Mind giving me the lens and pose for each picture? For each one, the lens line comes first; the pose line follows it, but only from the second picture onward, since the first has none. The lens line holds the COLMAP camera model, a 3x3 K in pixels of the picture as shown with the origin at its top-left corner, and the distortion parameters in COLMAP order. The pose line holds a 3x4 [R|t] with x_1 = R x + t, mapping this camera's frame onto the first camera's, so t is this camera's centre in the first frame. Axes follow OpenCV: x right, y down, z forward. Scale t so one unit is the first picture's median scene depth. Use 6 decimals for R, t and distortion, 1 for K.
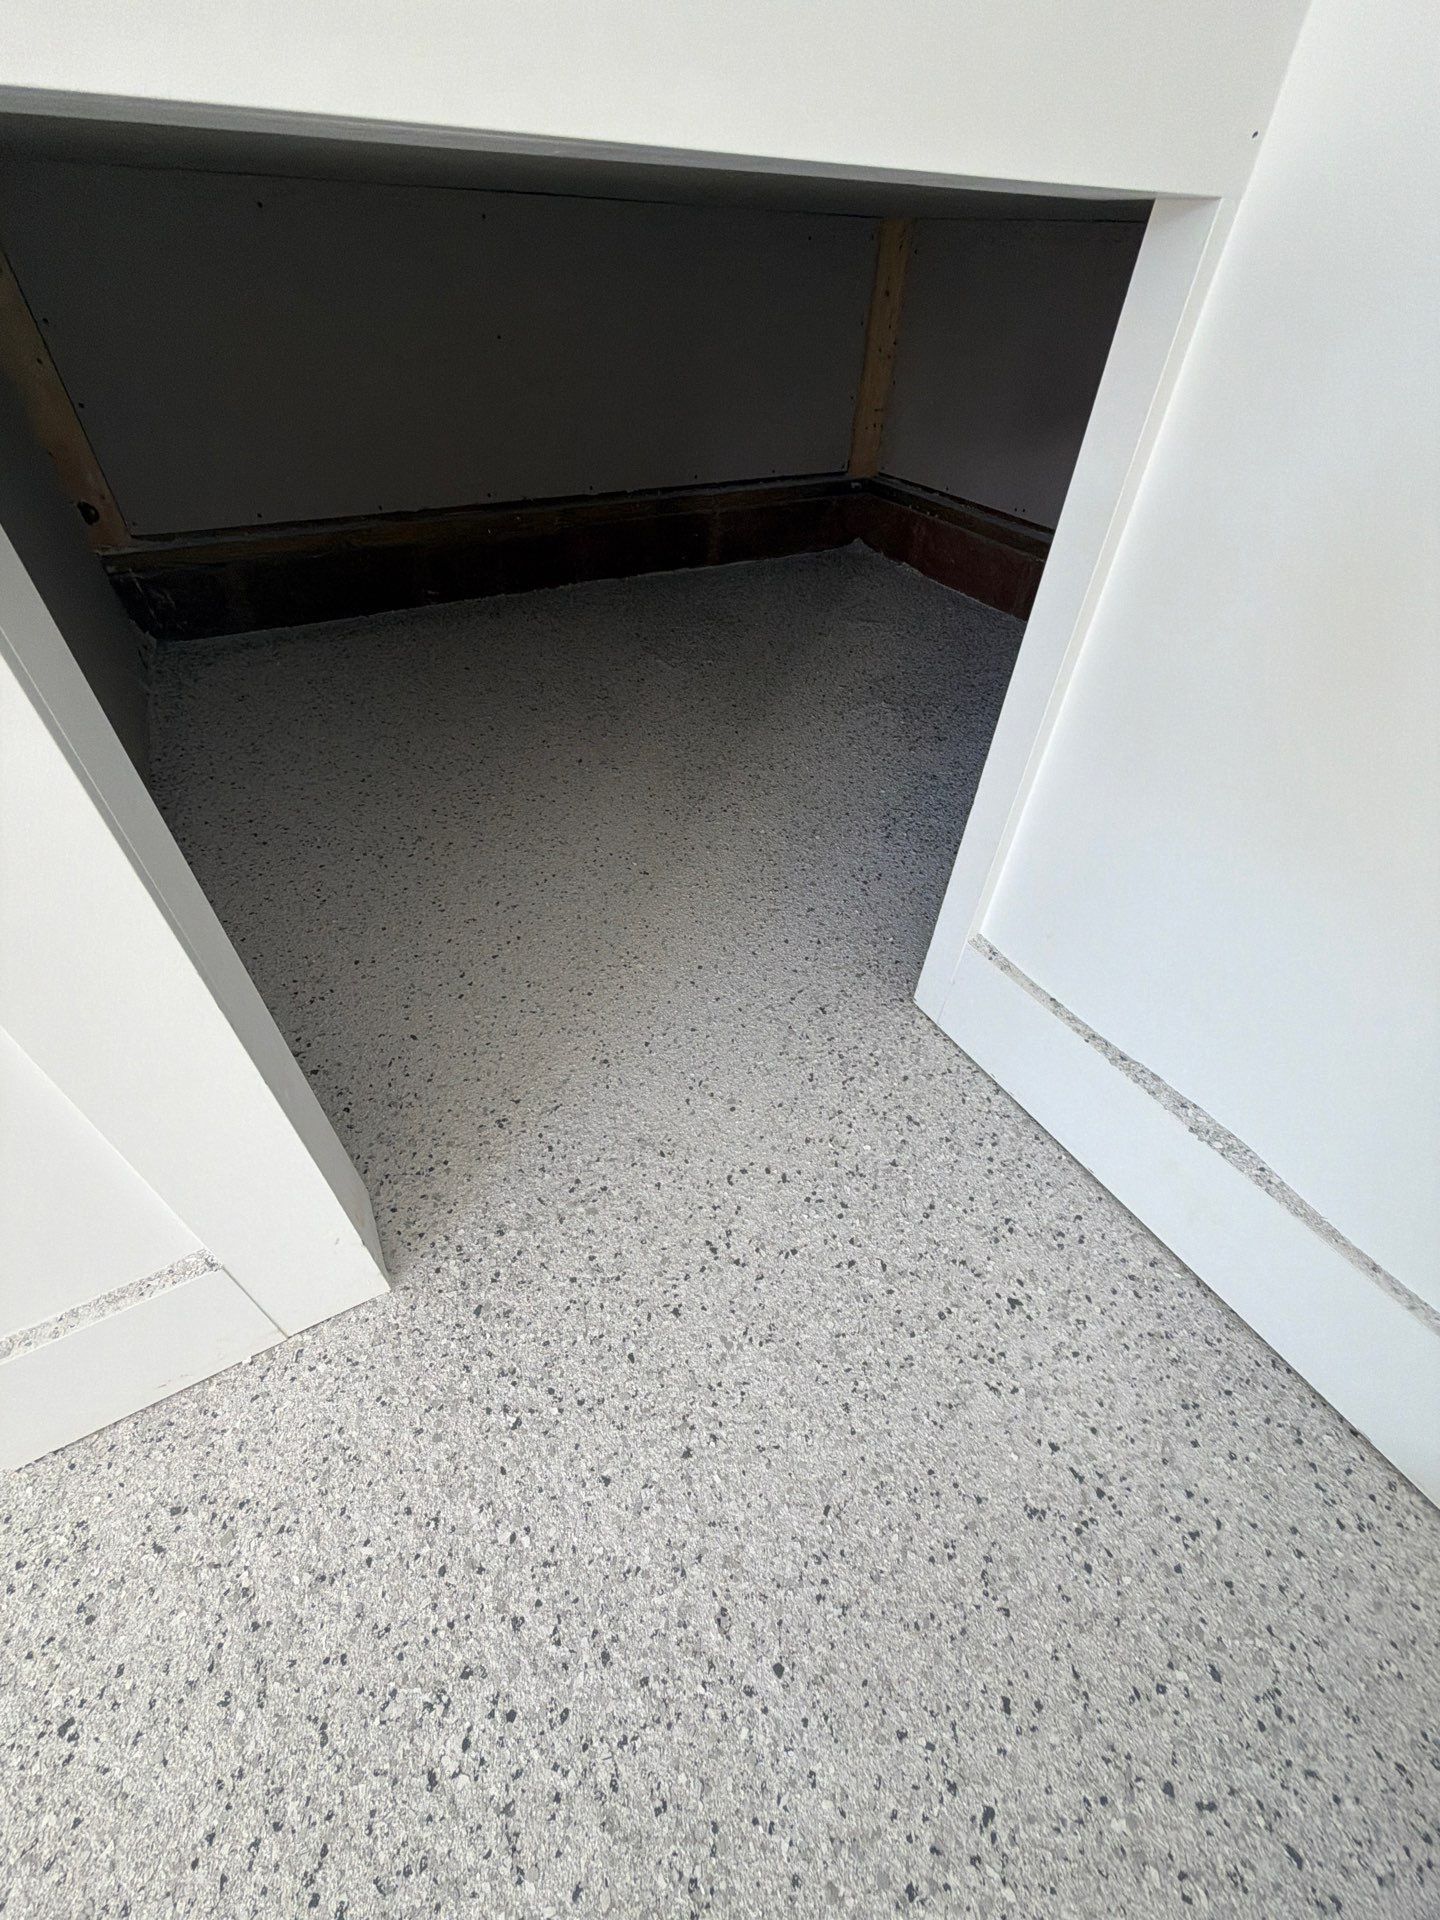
lens RADIAL K [[767.5, 0, 721.4], [0, 767.5, 955.9], [0, 0, 1]] dist [0.002052, 0.000521]
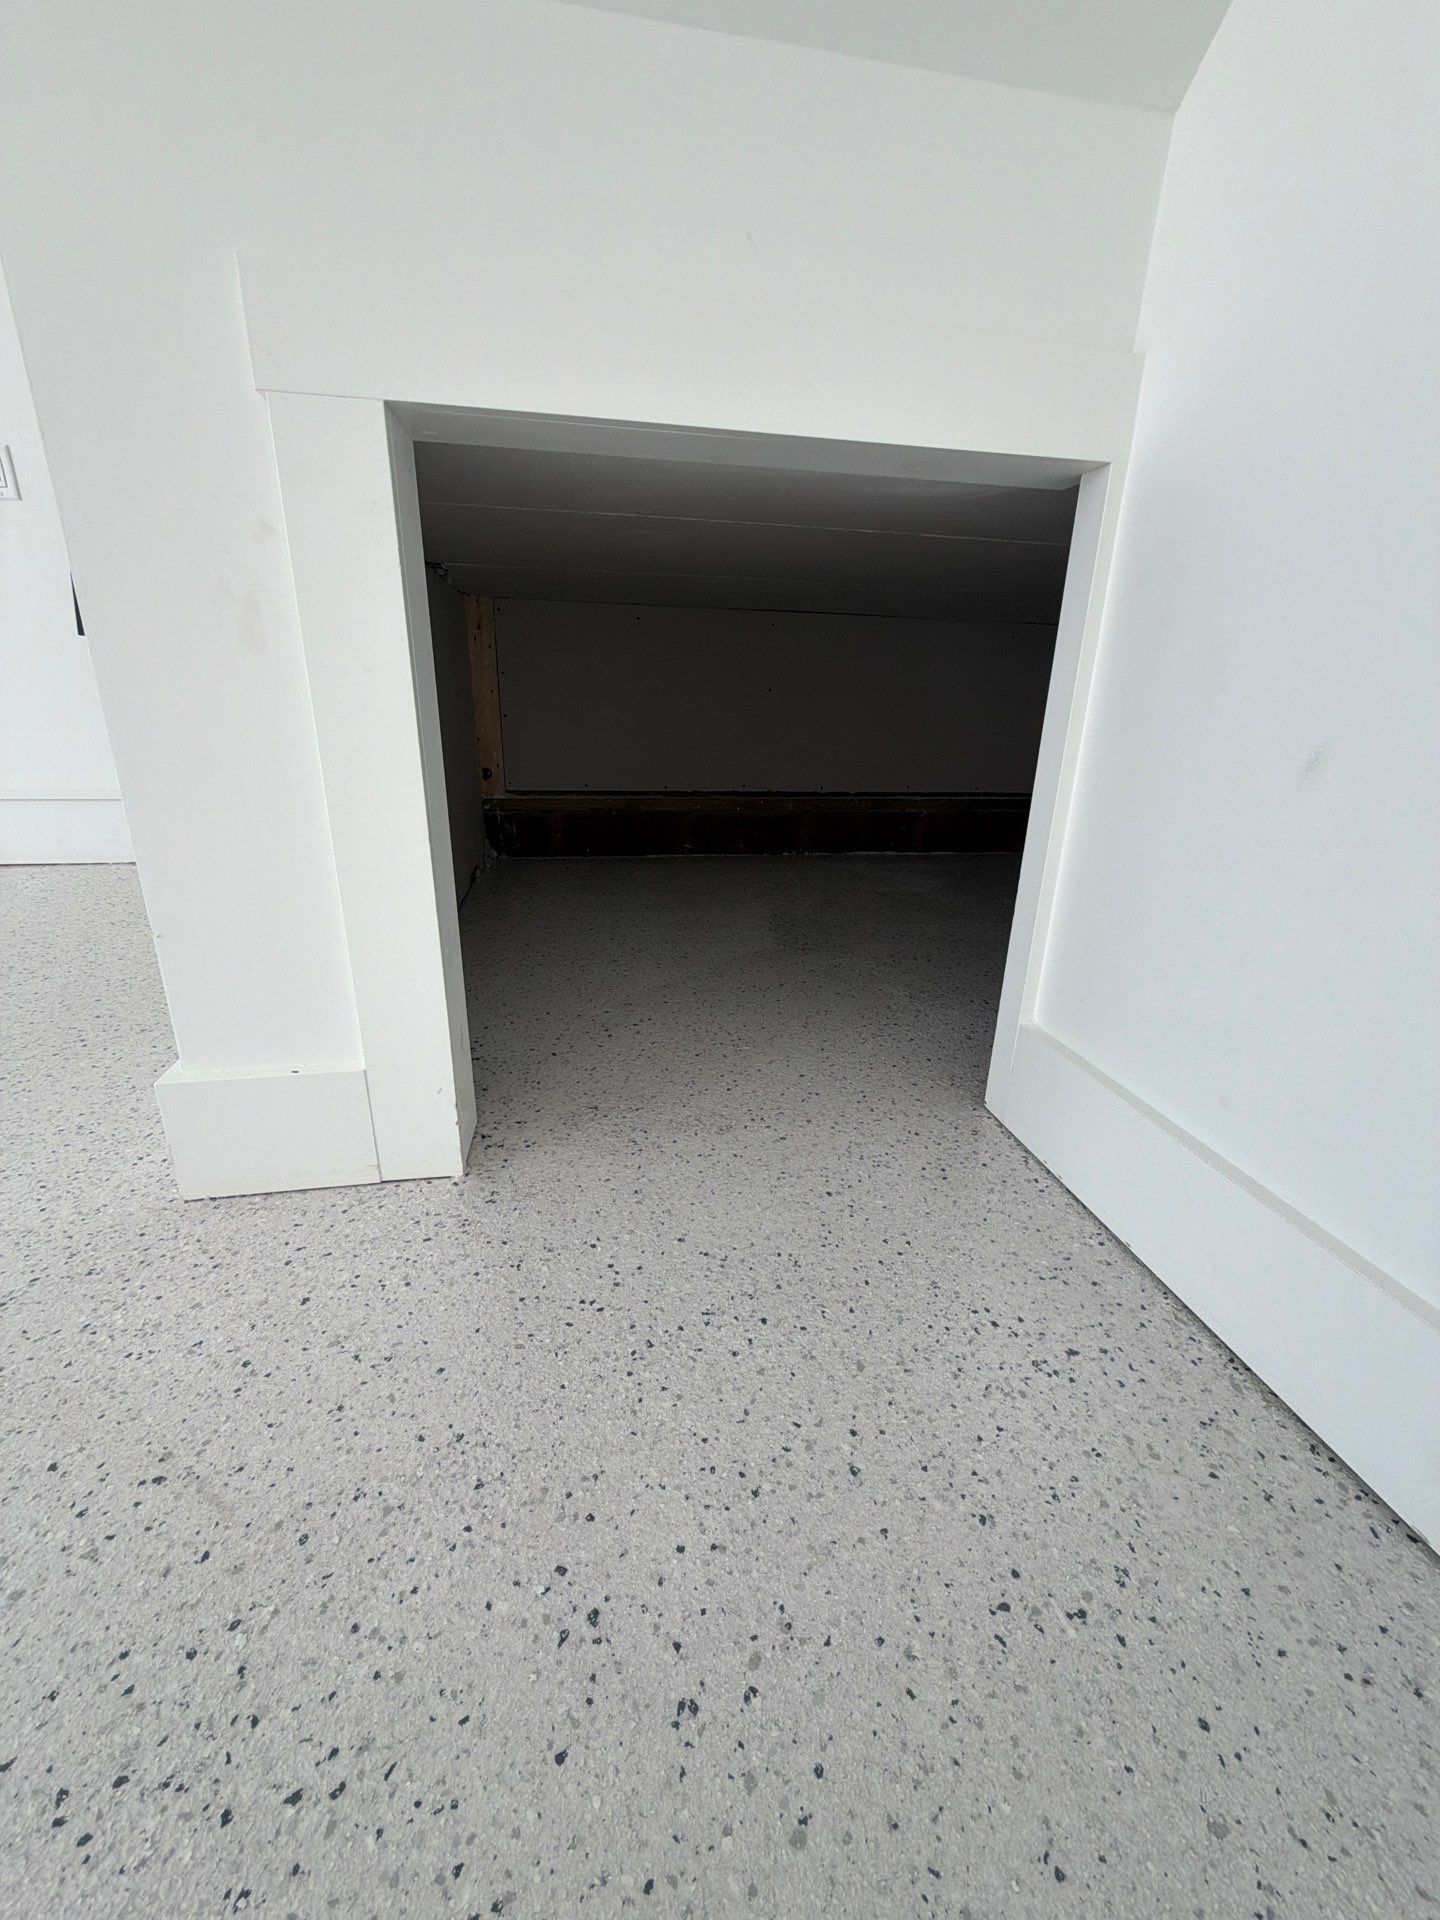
lens RADIAL K [[767.5, 0, 721.4], [0, 767.5, 955.9], [0, 0, 1]] dist [0.002052, 0.000521]
pose [[0.941538, 0.097821, -0.322393, 0.227911], [-0.224800, 0.895159, -0.384910, 0.356405], [0.250941, 0.434881, 0.864816, -0.079296]]
